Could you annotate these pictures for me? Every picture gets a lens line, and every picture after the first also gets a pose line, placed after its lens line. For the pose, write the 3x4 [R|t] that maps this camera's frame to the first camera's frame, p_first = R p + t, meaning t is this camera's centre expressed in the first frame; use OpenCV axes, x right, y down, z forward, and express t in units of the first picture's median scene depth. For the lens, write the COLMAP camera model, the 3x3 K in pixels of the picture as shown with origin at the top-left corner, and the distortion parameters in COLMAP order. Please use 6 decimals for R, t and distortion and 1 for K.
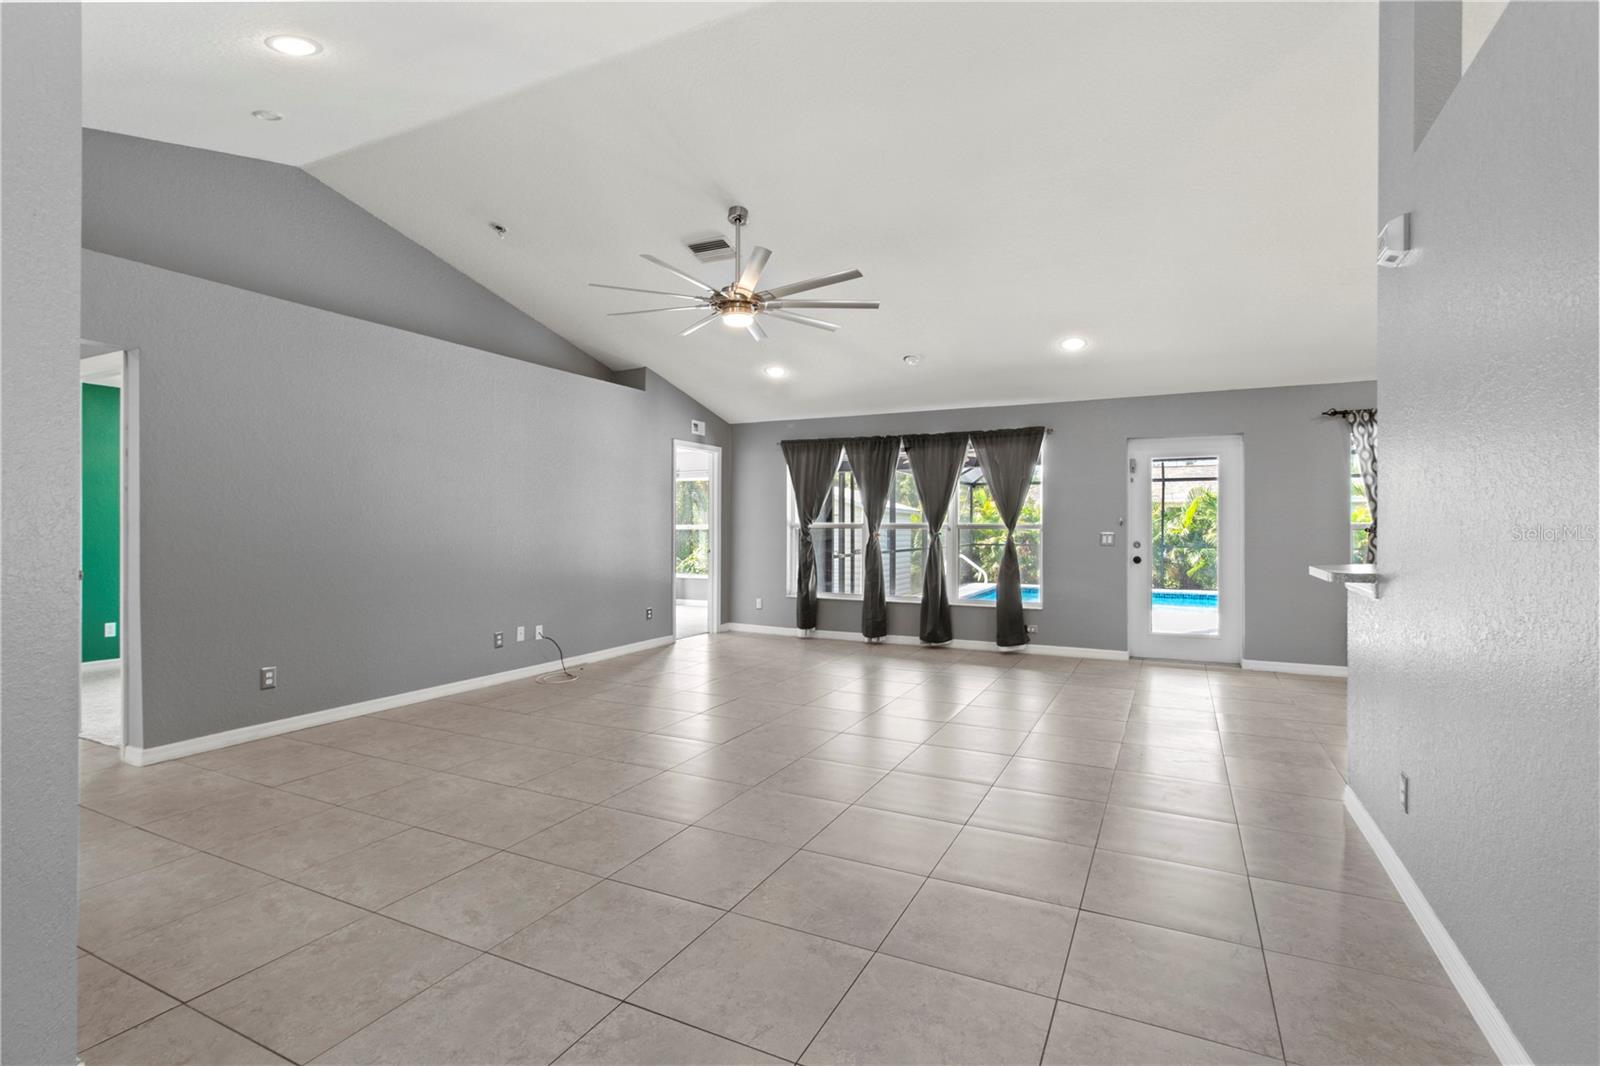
lens RADIAL K [[768.3, 0, 807.3], [0, 768.3, 524.8], [0, 0, 1]] dist [0.002431, -0.000922]
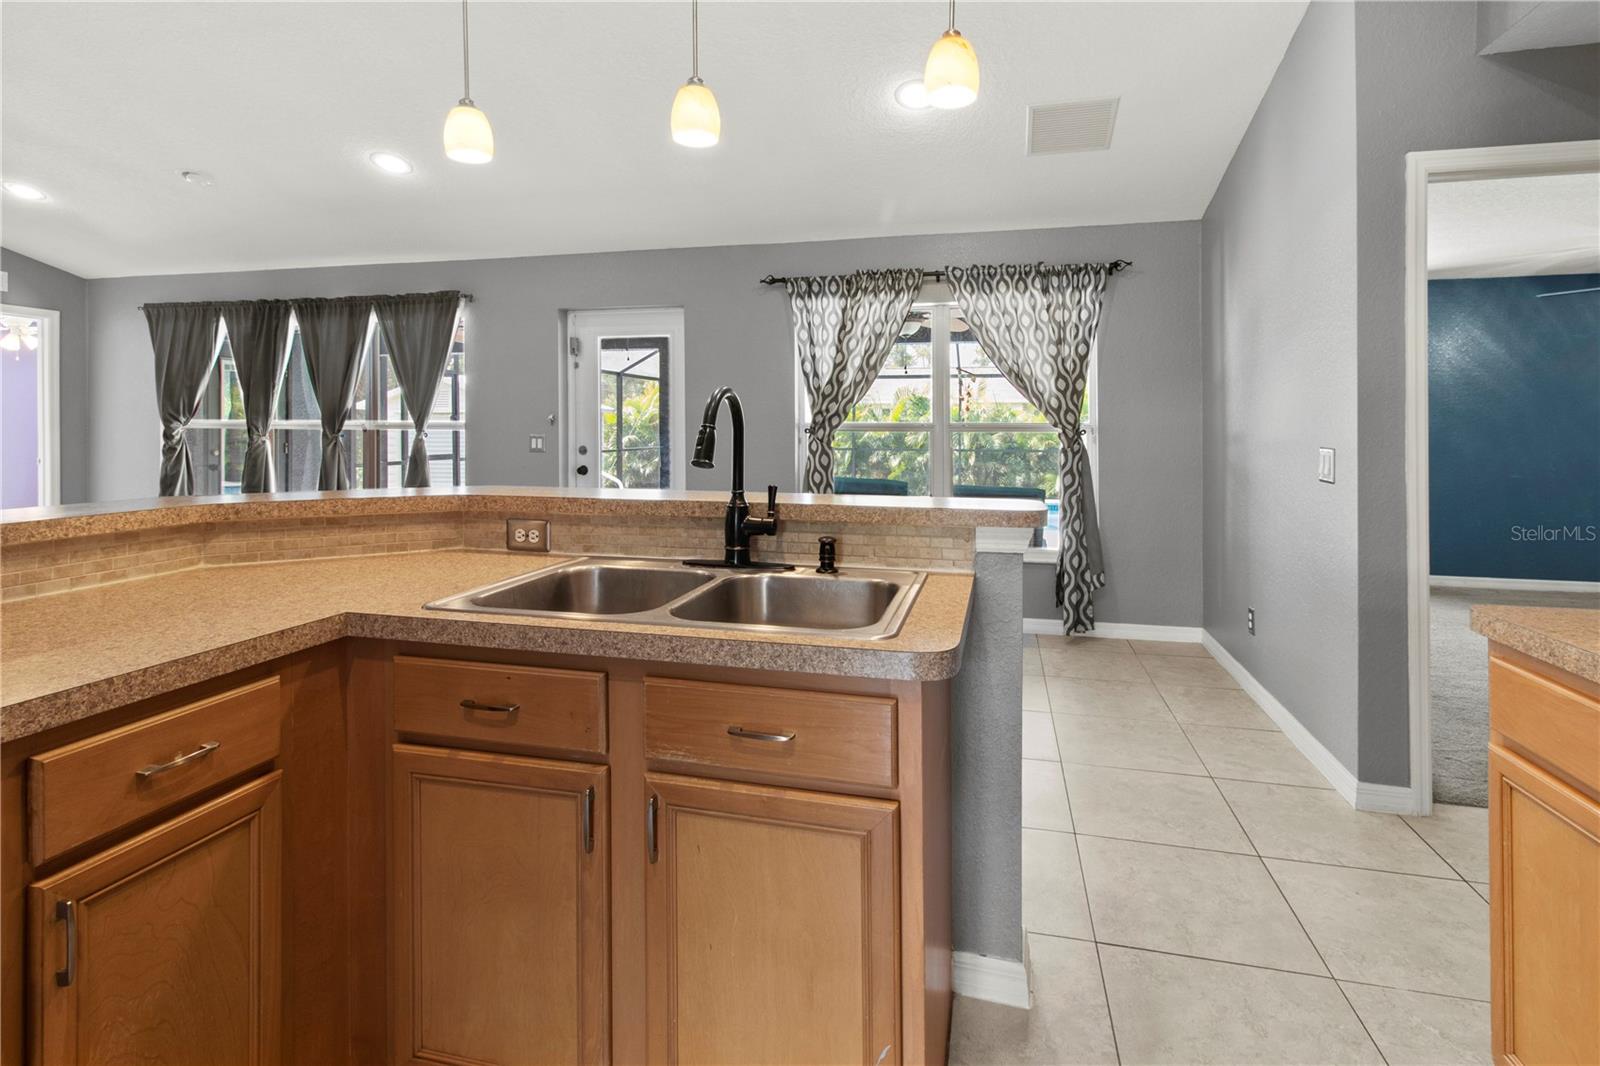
lens RADIAL K [[768.3, 0, 832.0], [0, 768.3, 412.1], [0, 0, 1]] dist [0.002431, -0.000922]
pose [[0.969852, 0.005582, 0.243632, 0.470651], [-0.000849, 0.999809, -0.019527, 0.002695], [-0.243694, 0.018731, 0.969671, 0.196684]]
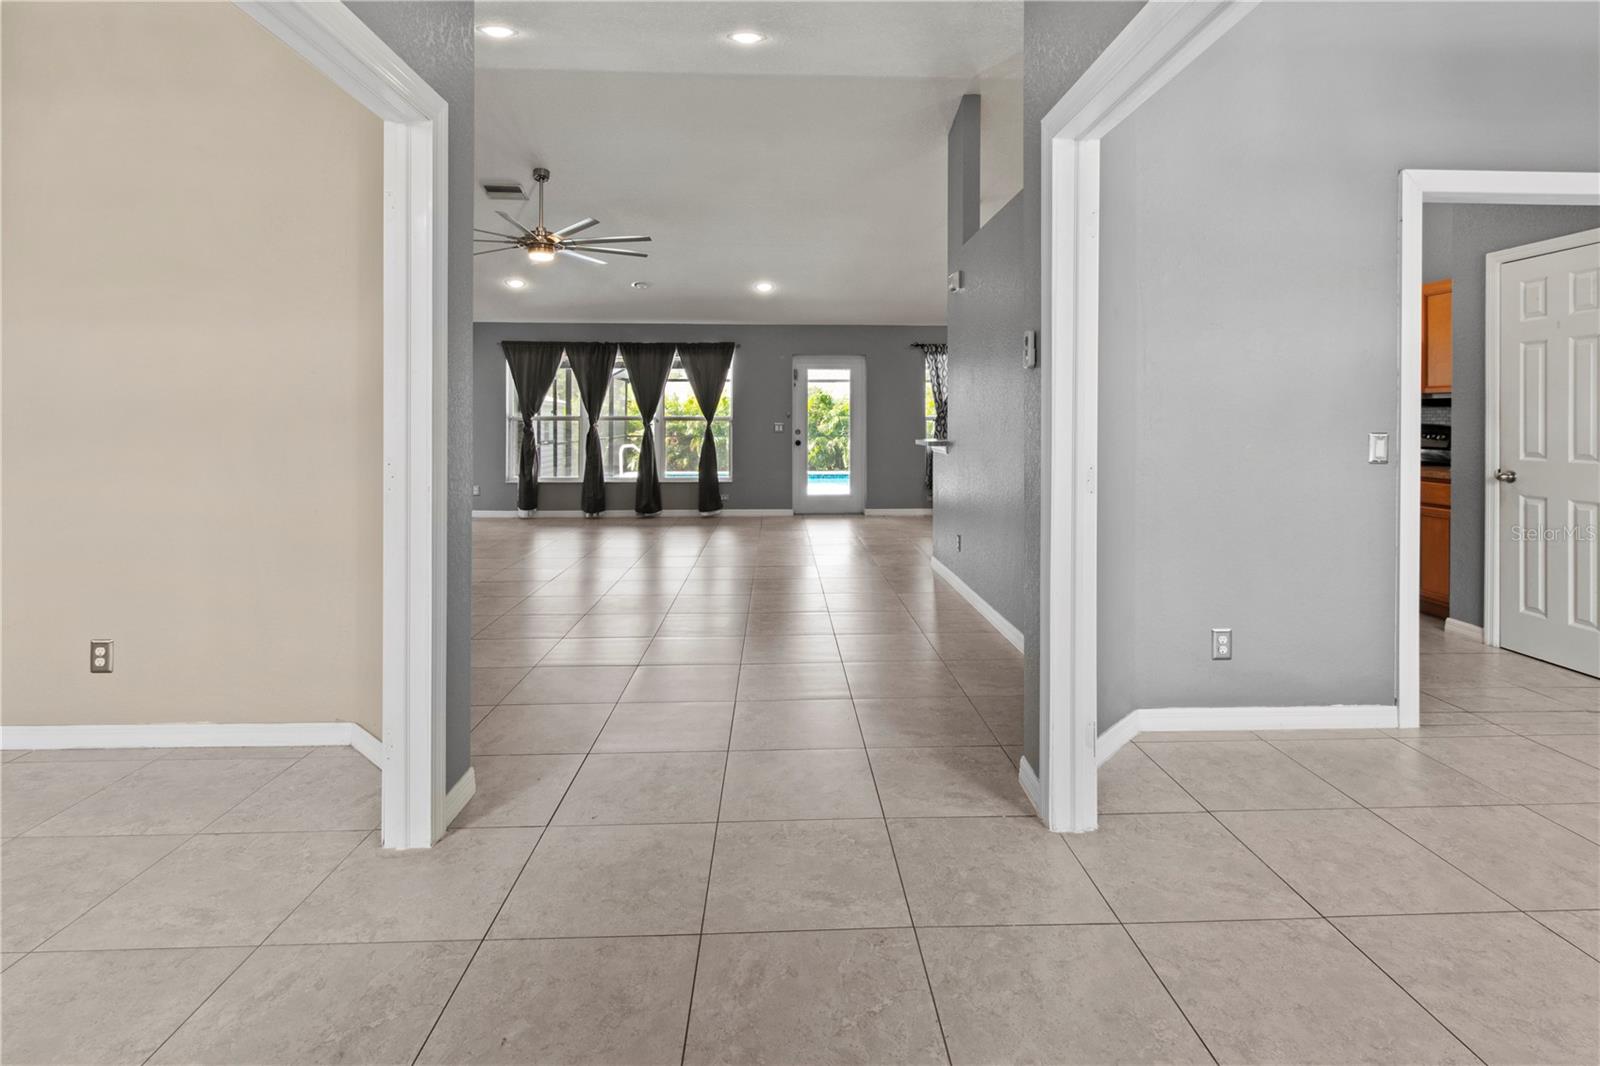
lens RADIAL K [[778.3, 0, 828.2], [0, 778.3, 414.1], [0, 0, 1]] dist [0.025771, 0.000641]
pose [[0.872701, 0.002094, 0.488251, -0.199789], [0.000528, 0.999986, -0.005234, 0.001625], [-0.488256, 0.004826, 0.872687, -0.237743]]
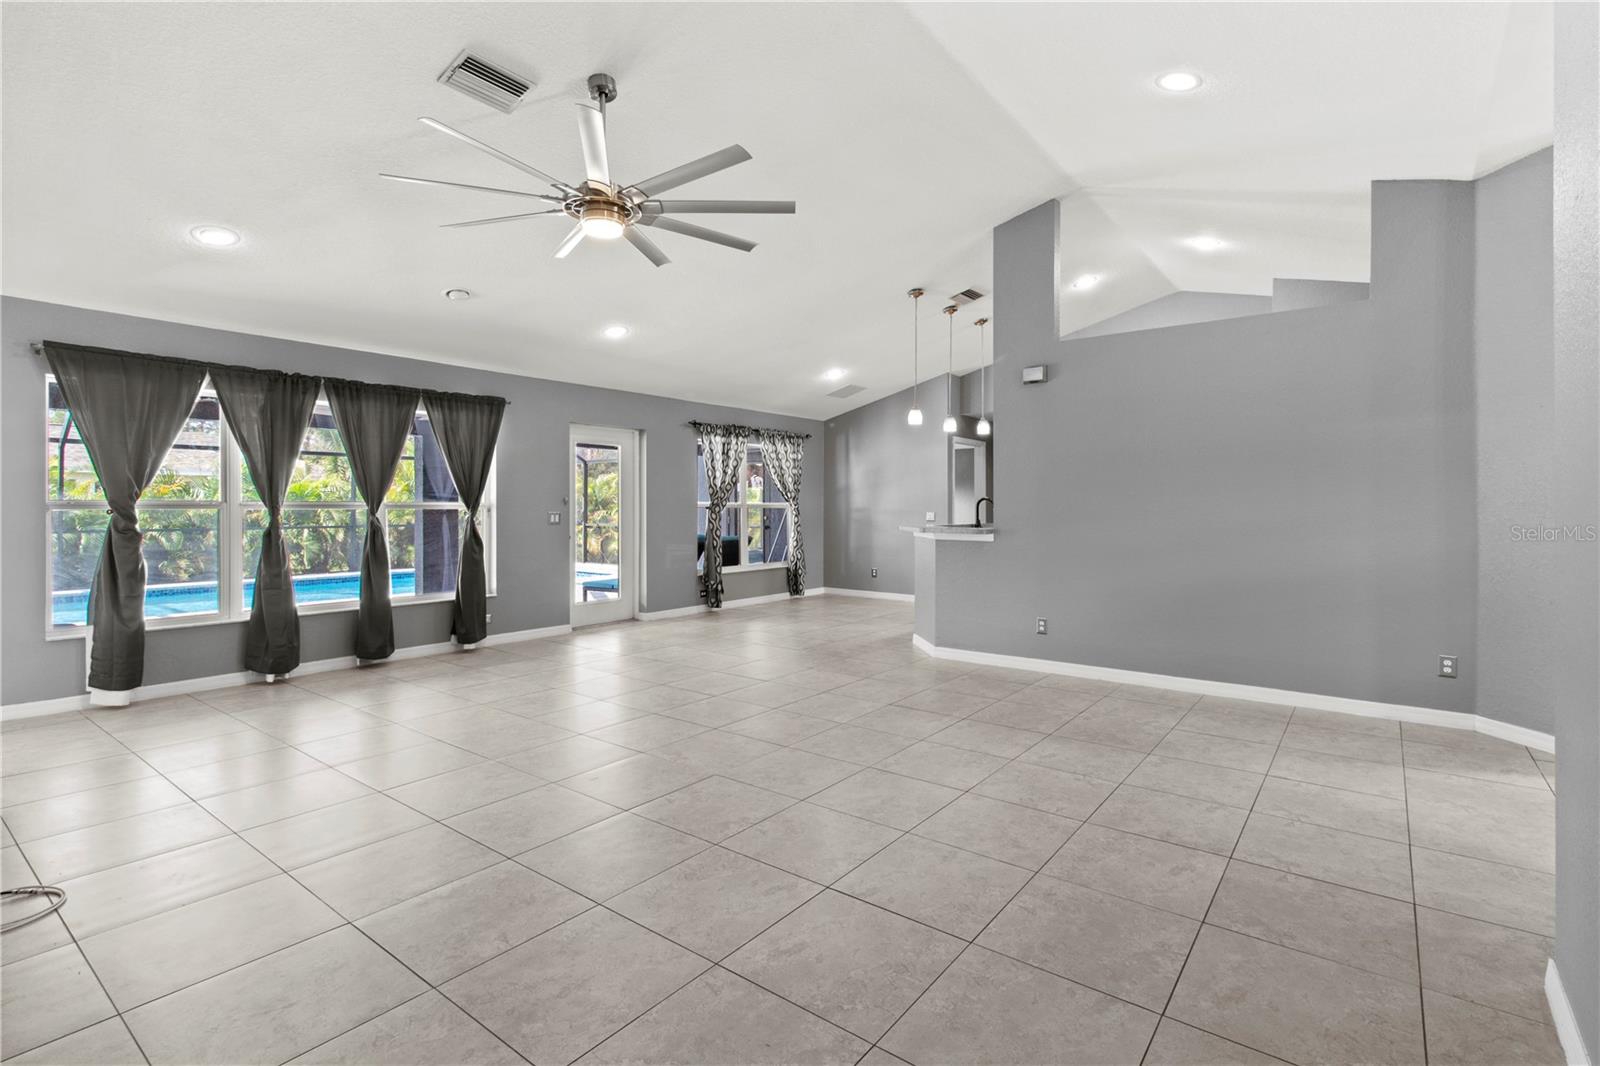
lens RADIAL K [[768.3, 0, 839.6], [0, 768.3, 510.4], [0, 0, 1]] dist [0.002431, -0.000922]
pose [[0.146195, -0.008270, 0.989221, -0.544898], [-0.000230, 0.999965, 0.008394, -0.000320], [-0.989256, -0.001455, 0.146188, 0.458987]]
